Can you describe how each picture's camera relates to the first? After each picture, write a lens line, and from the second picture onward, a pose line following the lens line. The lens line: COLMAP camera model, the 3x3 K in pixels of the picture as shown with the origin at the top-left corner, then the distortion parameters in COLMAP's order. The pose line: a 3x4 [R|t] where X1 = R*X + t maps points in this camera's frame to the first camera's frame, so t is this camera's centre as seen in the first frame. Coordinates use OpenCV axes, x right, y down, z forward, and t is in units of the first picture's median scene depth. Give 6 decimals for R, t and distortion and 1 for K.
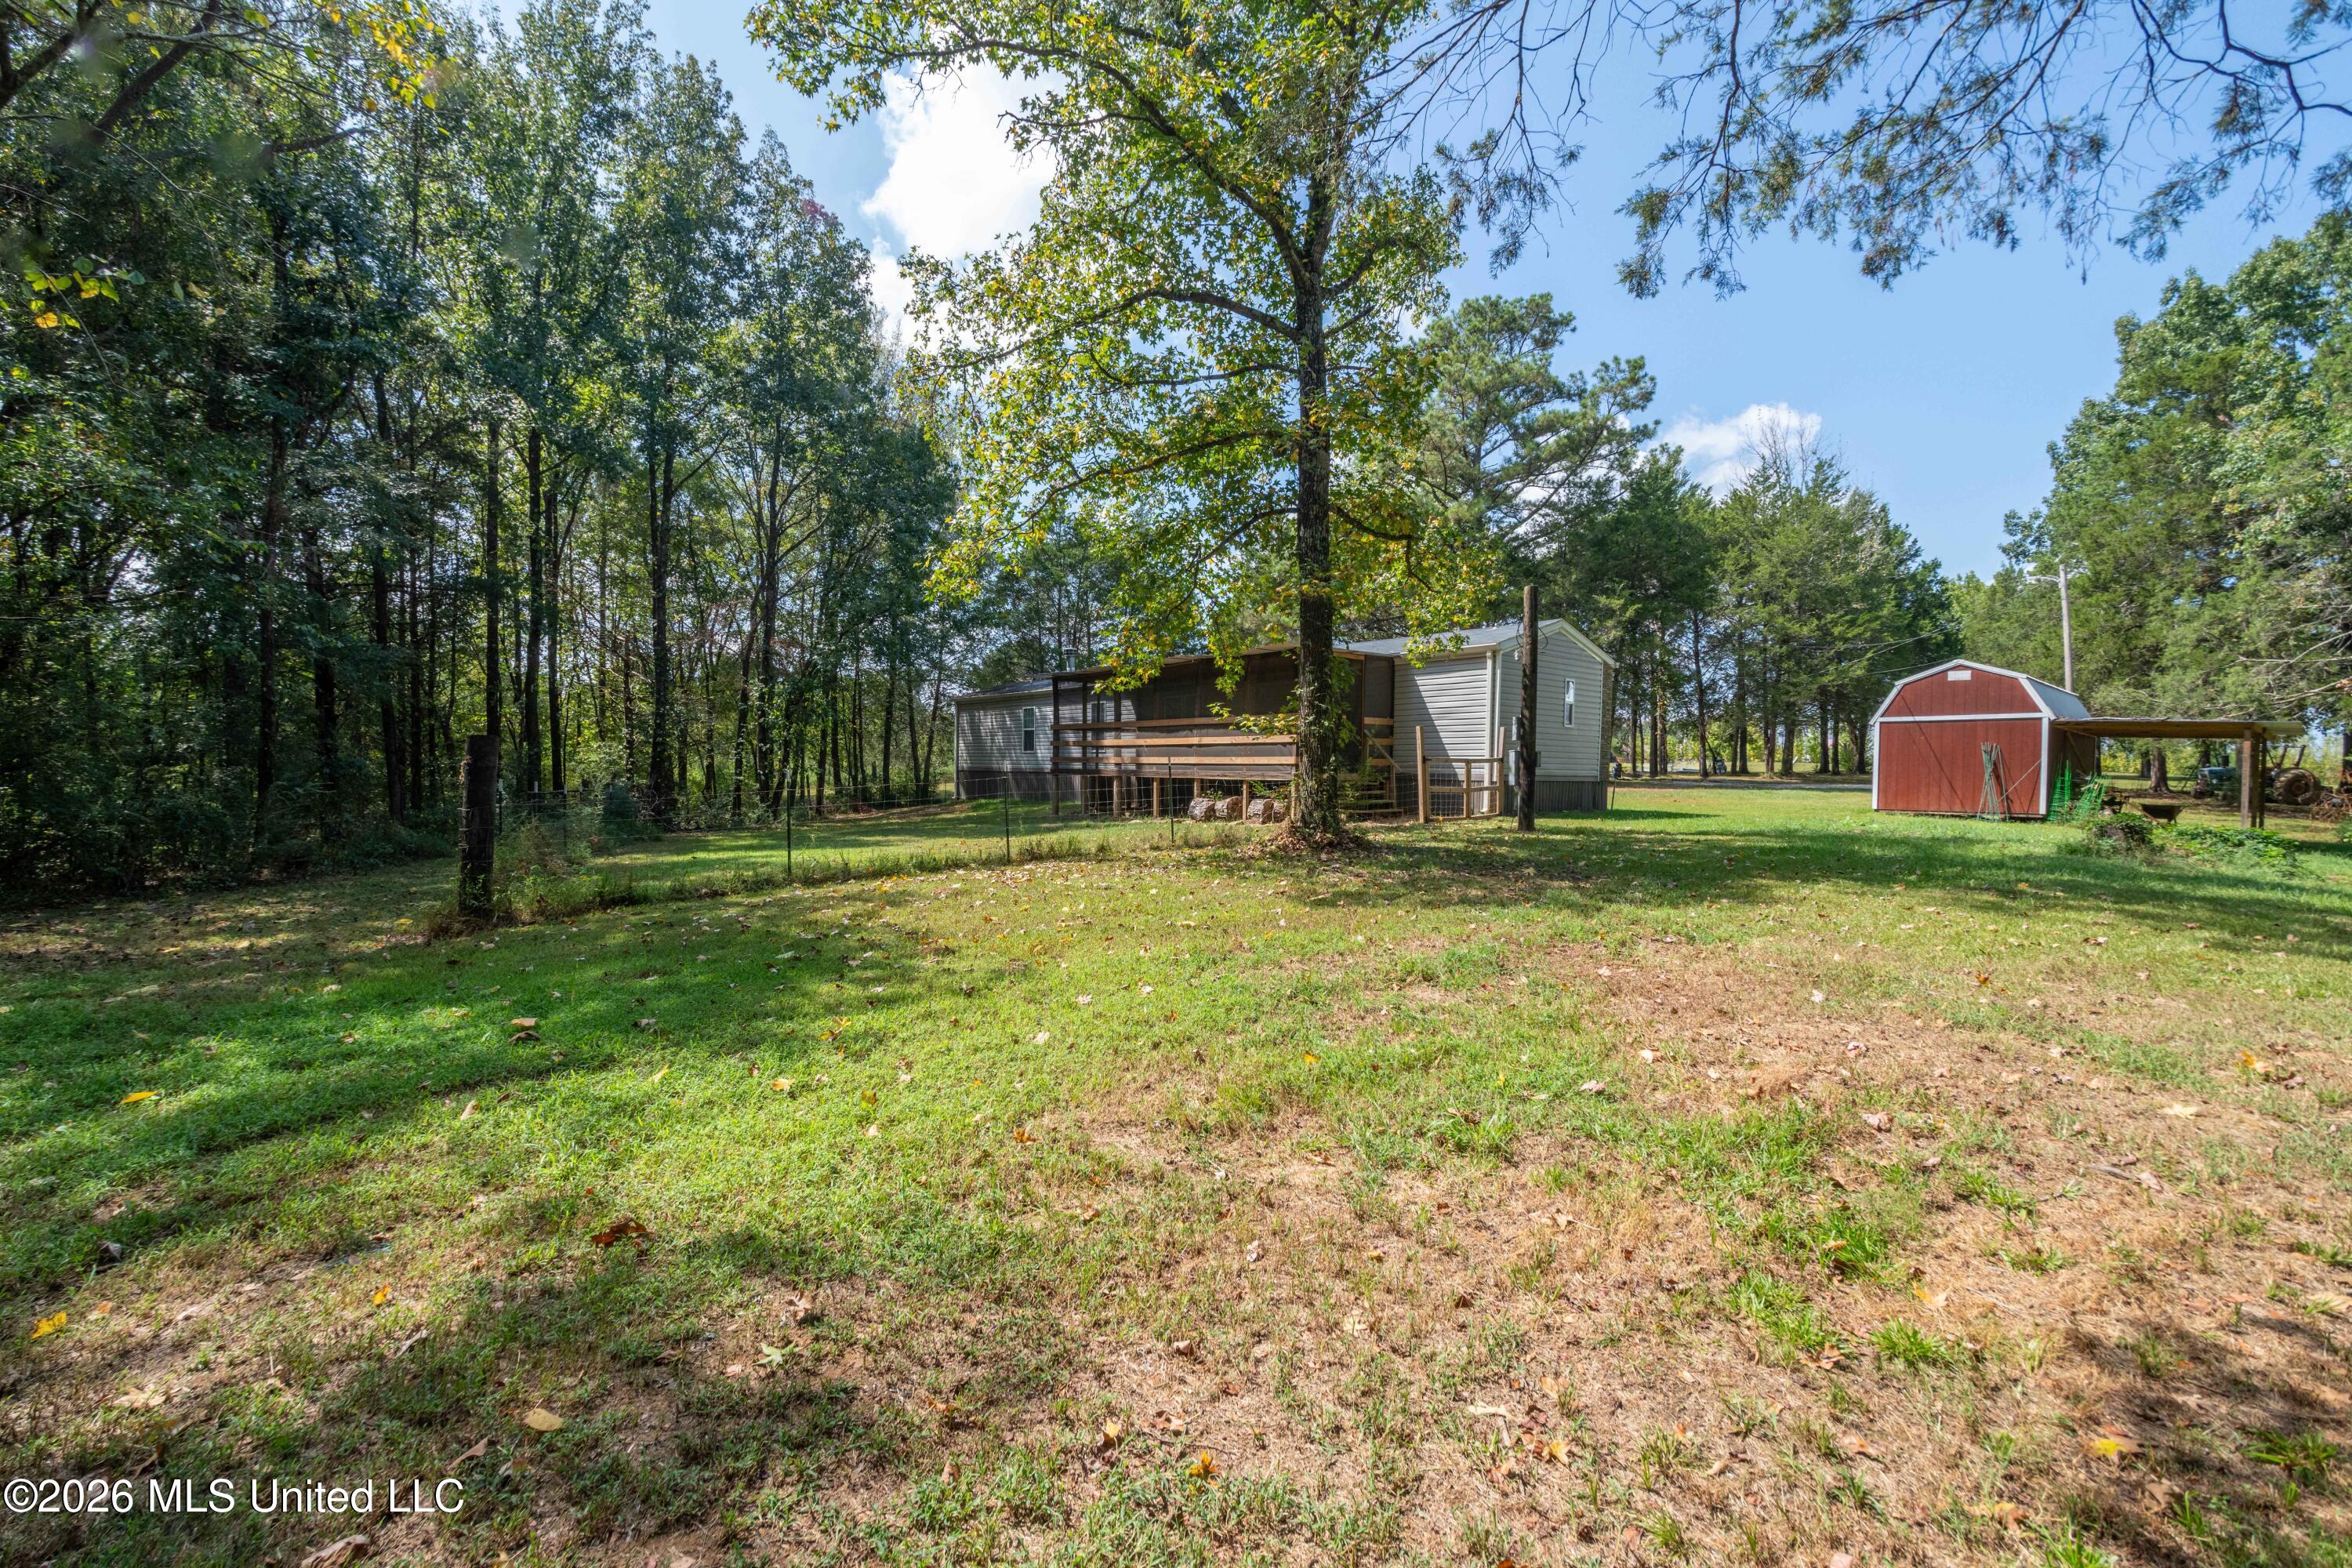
lens RADIAL K [[994.4, 0, 1146.1], [0, 994.4, 794.7], [0, 0, 1]] dist [0.000704, -0.011493]
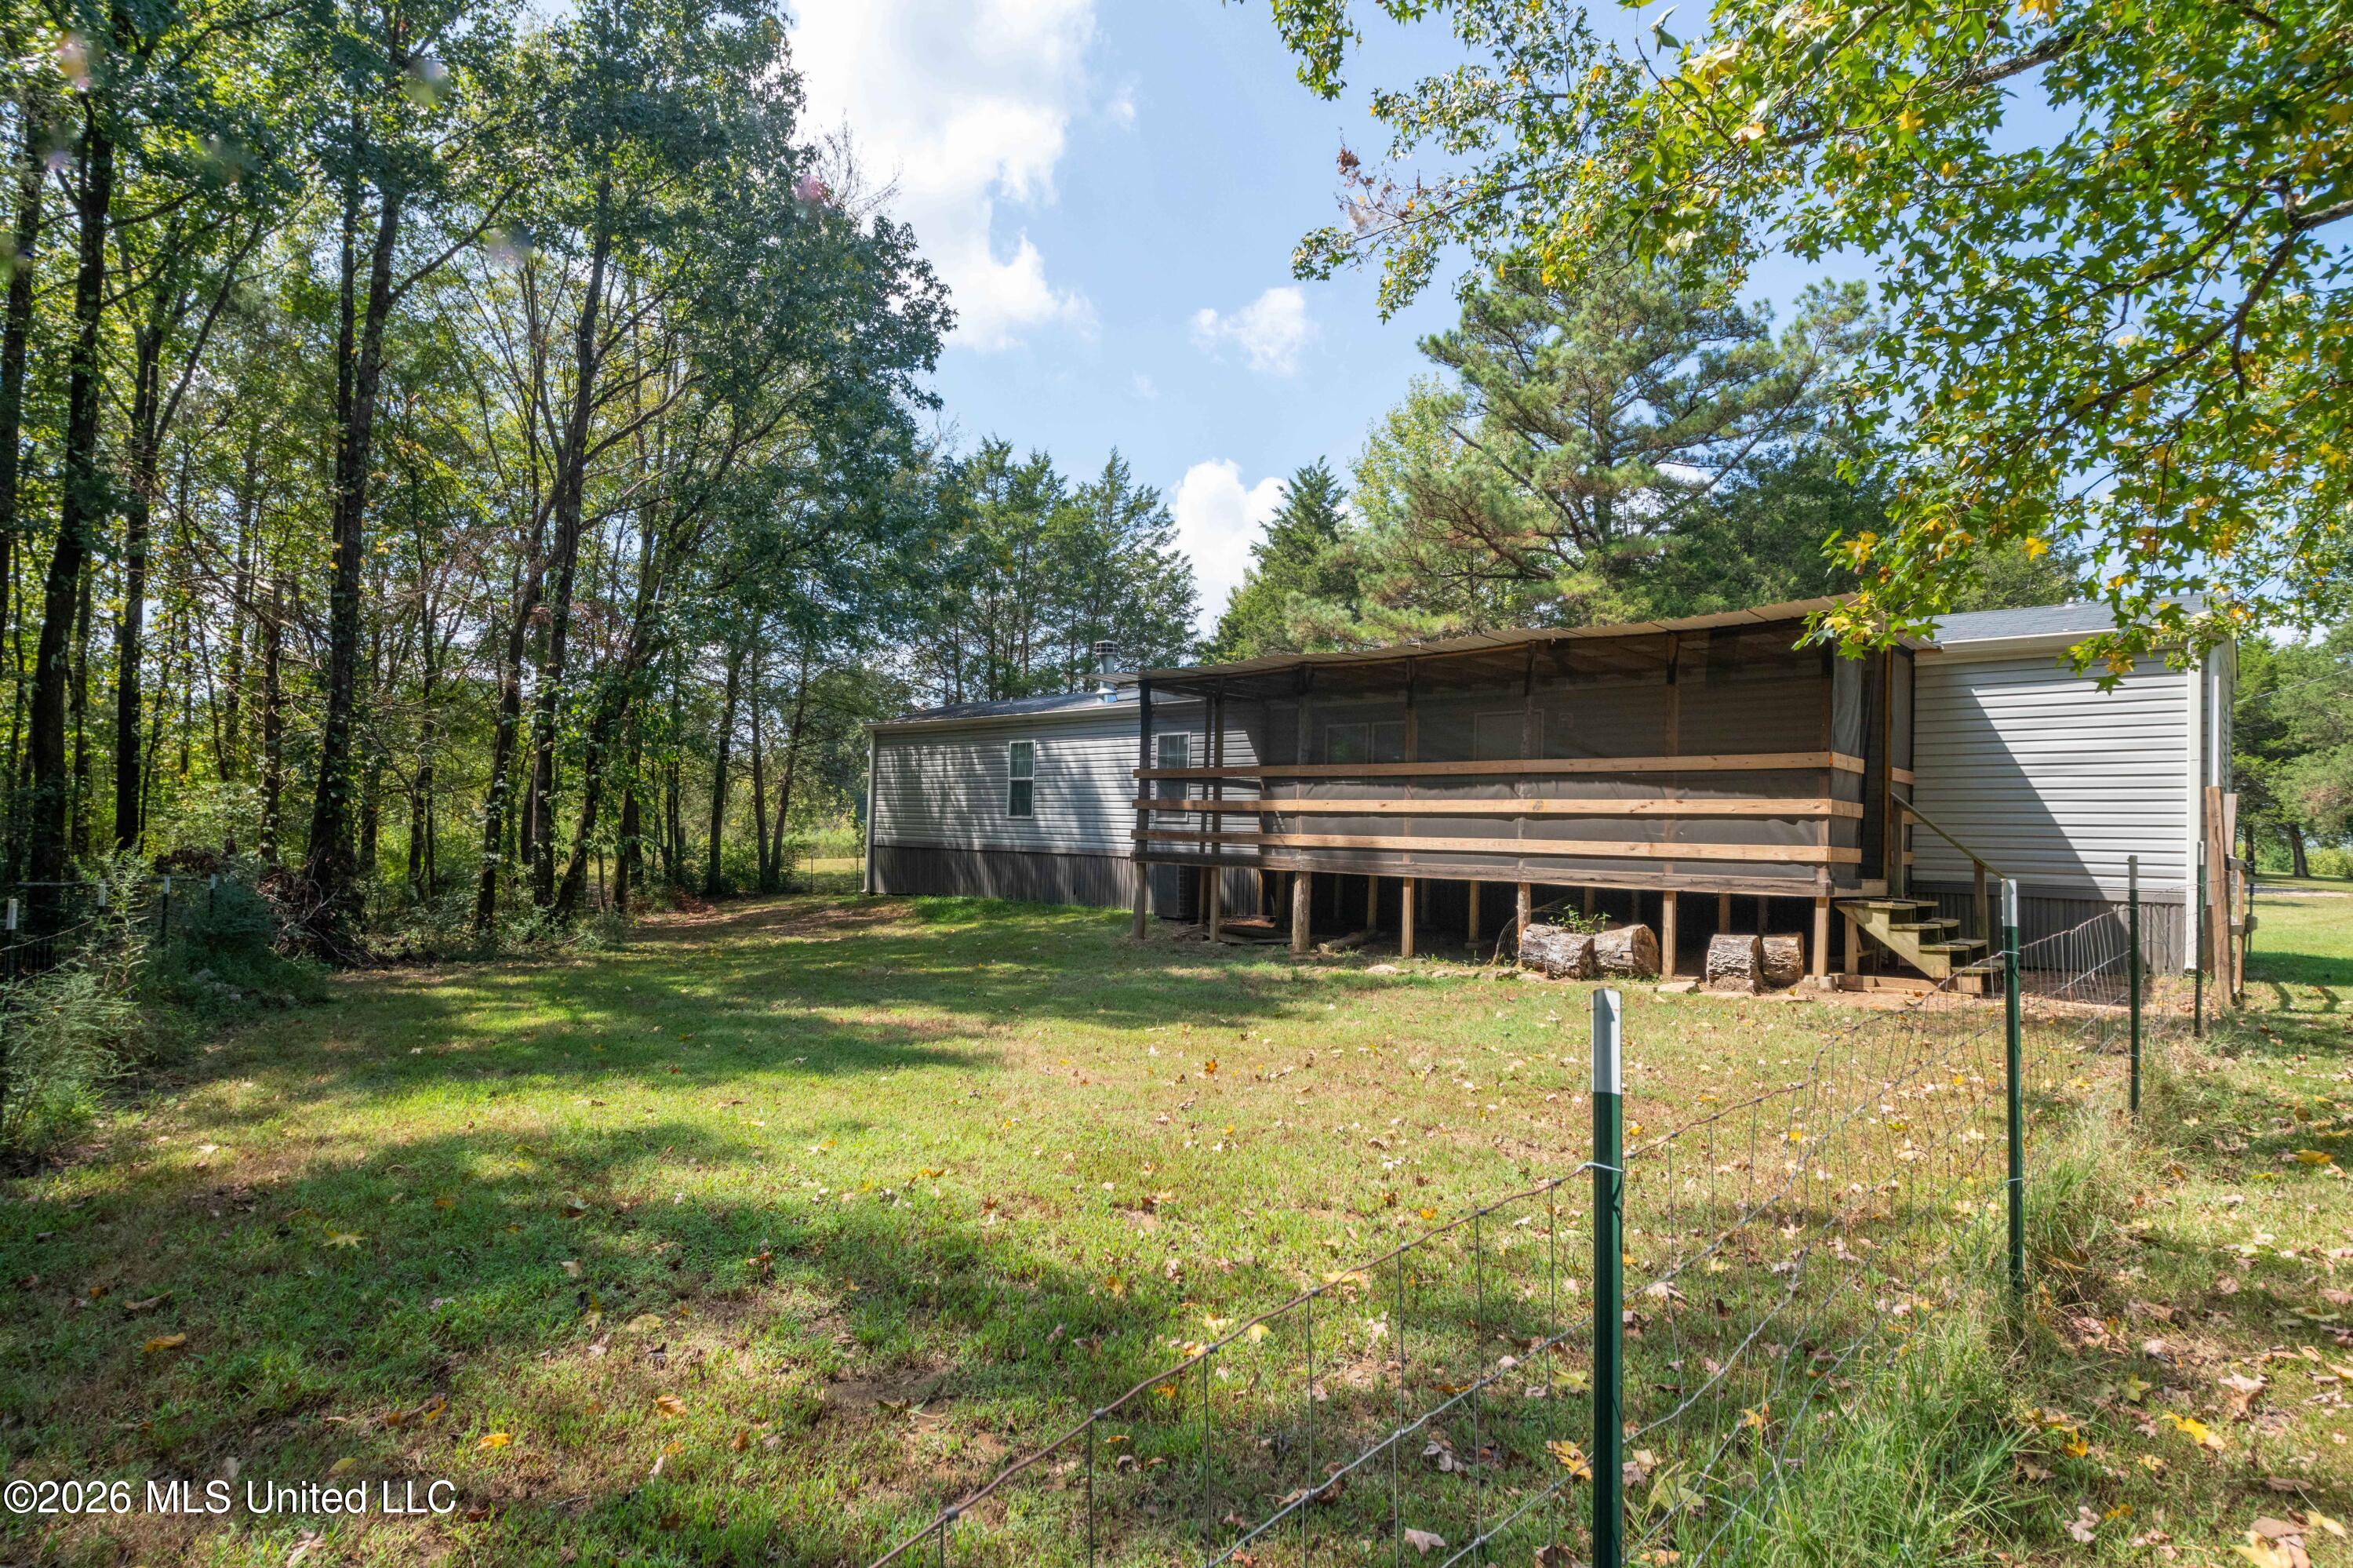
lens RADIAL K [[1245.7, 0, 1176.5], [0, 1245.7, 784.0], [0, 0, 1]] dist [0.000161, 0.000031]
pose [[0.989693, 0.026056, 0.140818, -0.156386], [-0.016117, 0.997327, -0.071269, -0.014348], [-0.142298, 0.068265, 0.987467, 0.318803]]
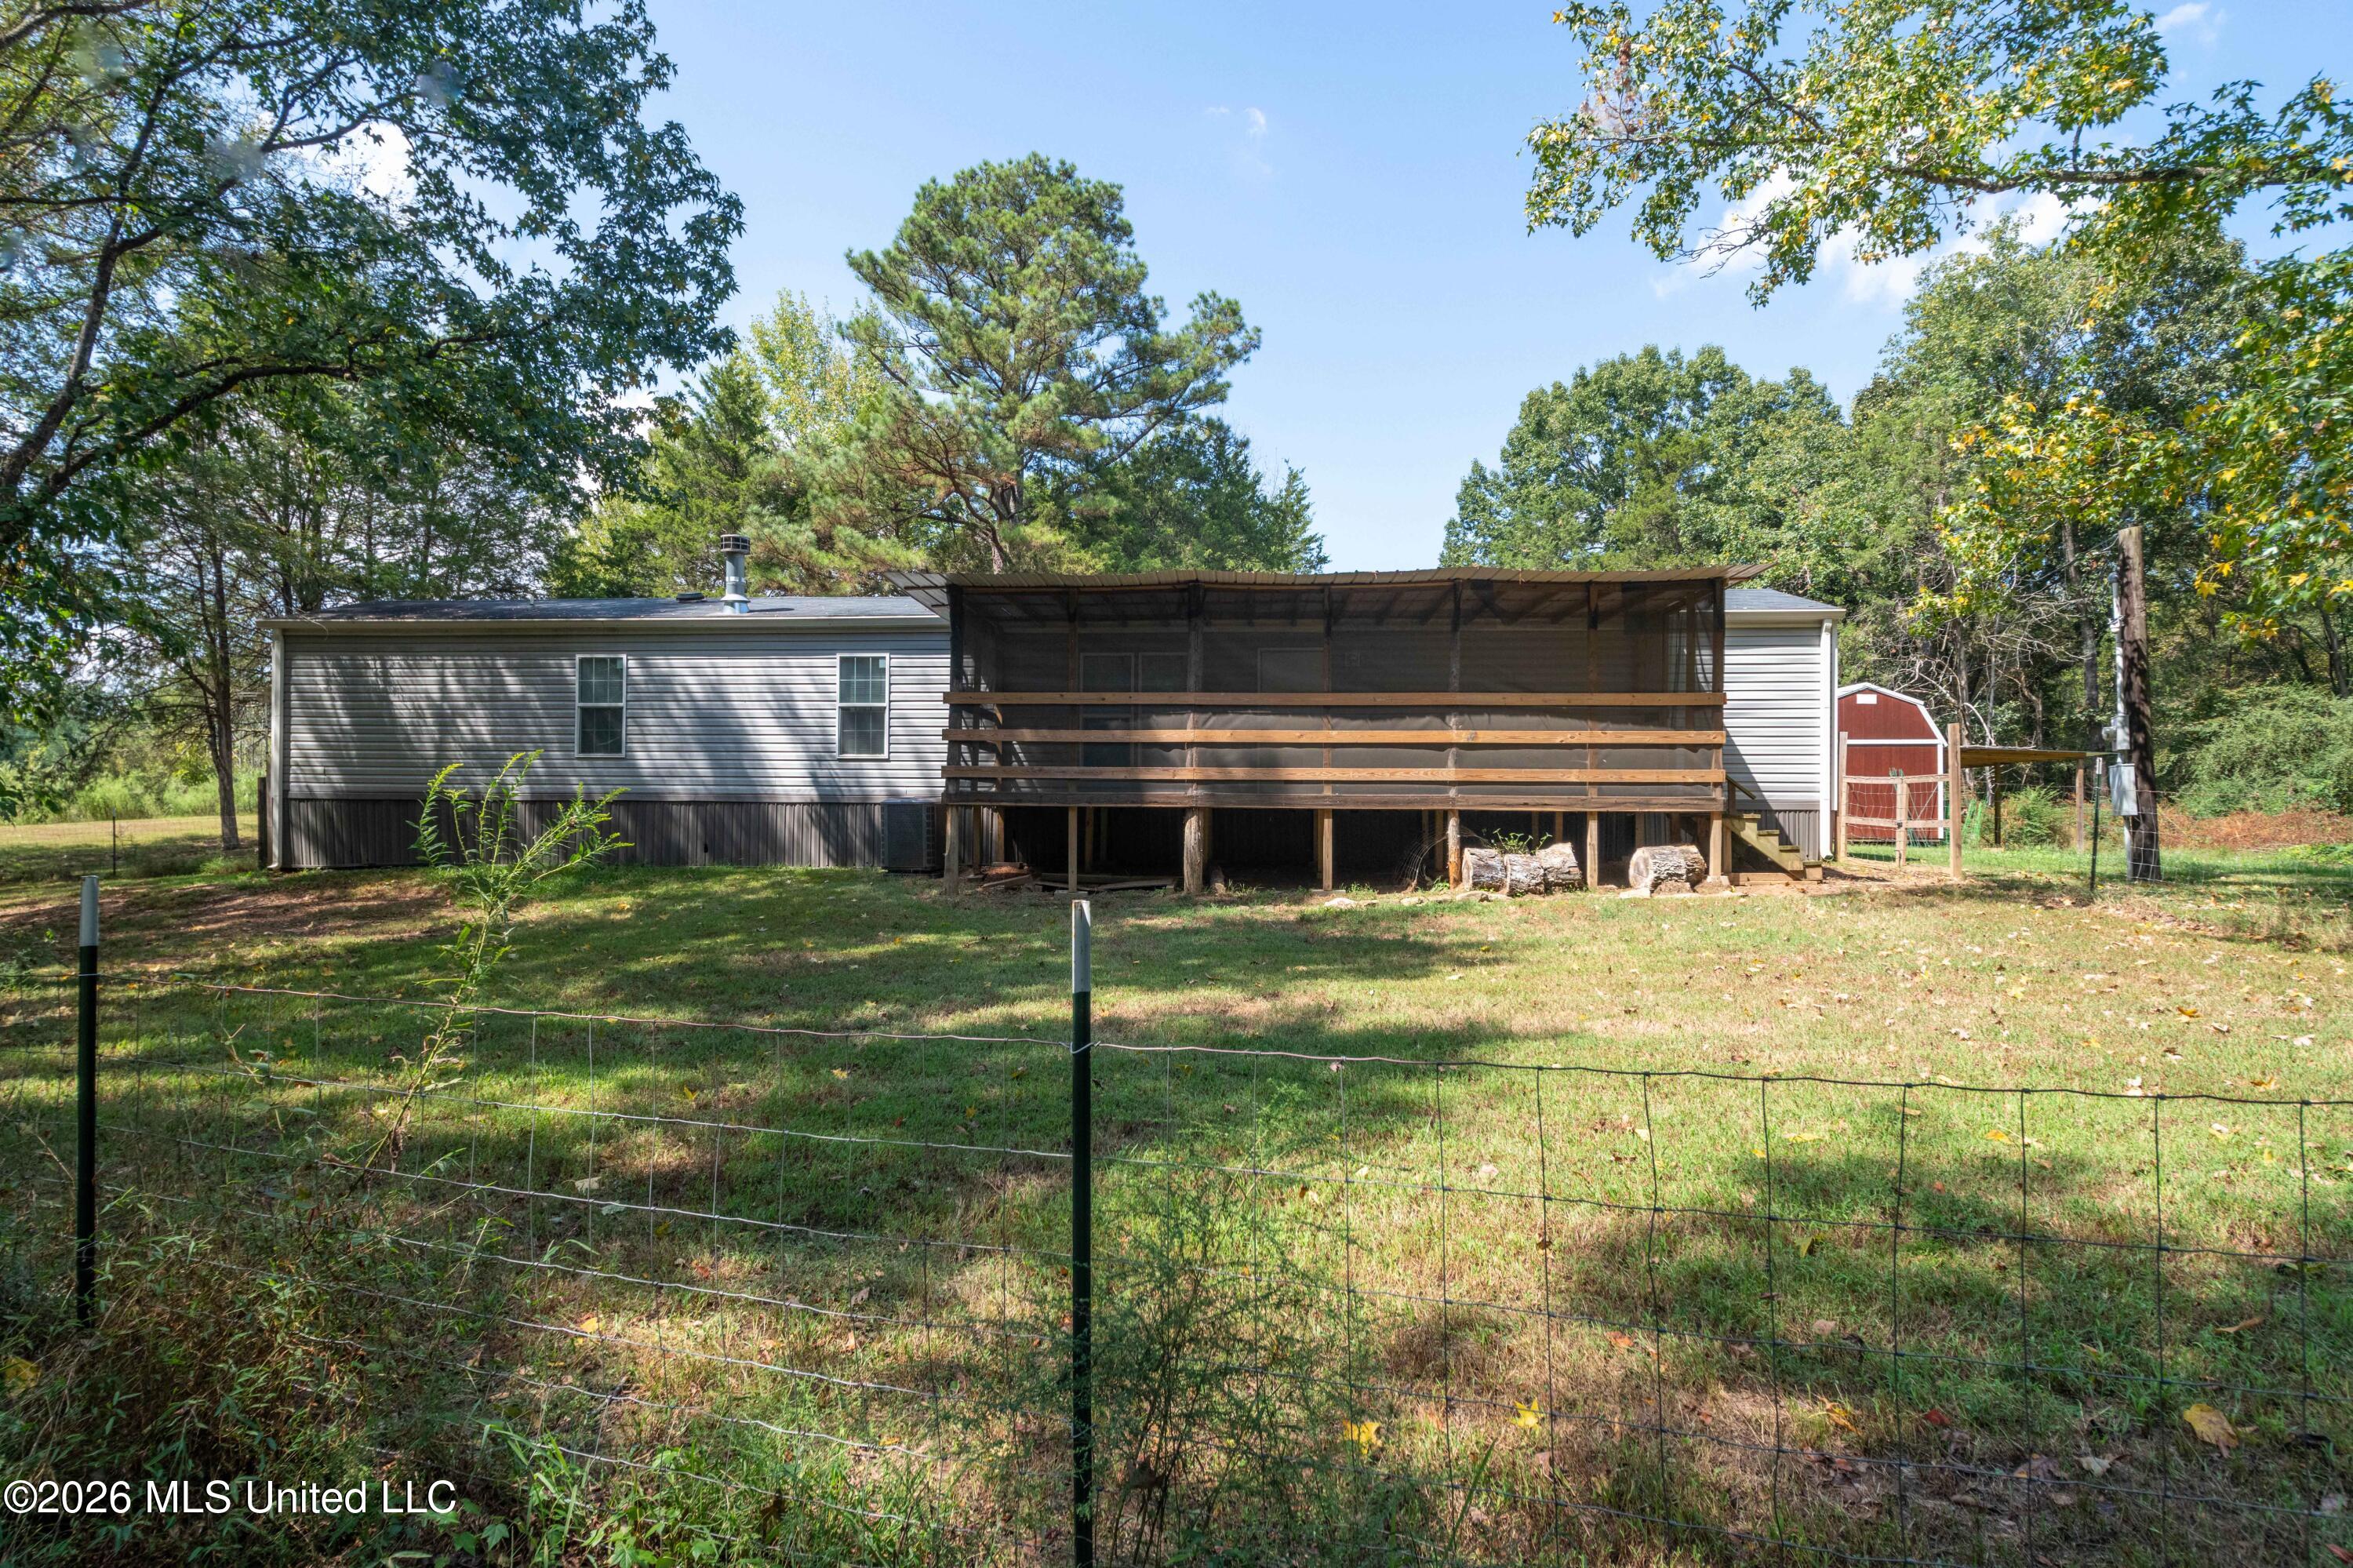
lens RADIAL K [[1209.3, 0, 1176.5], [0, 1209.3, 784.0], [0, 0, 1]] dist [0.002349, 0.000134]
pose [[0.677104, 0.008677, 0.735836, -0.385939], [0.020876, 0.999302, -0.030994, -0.010386], [-0.735591, 0.036347, 0.676450, 0.520882]]
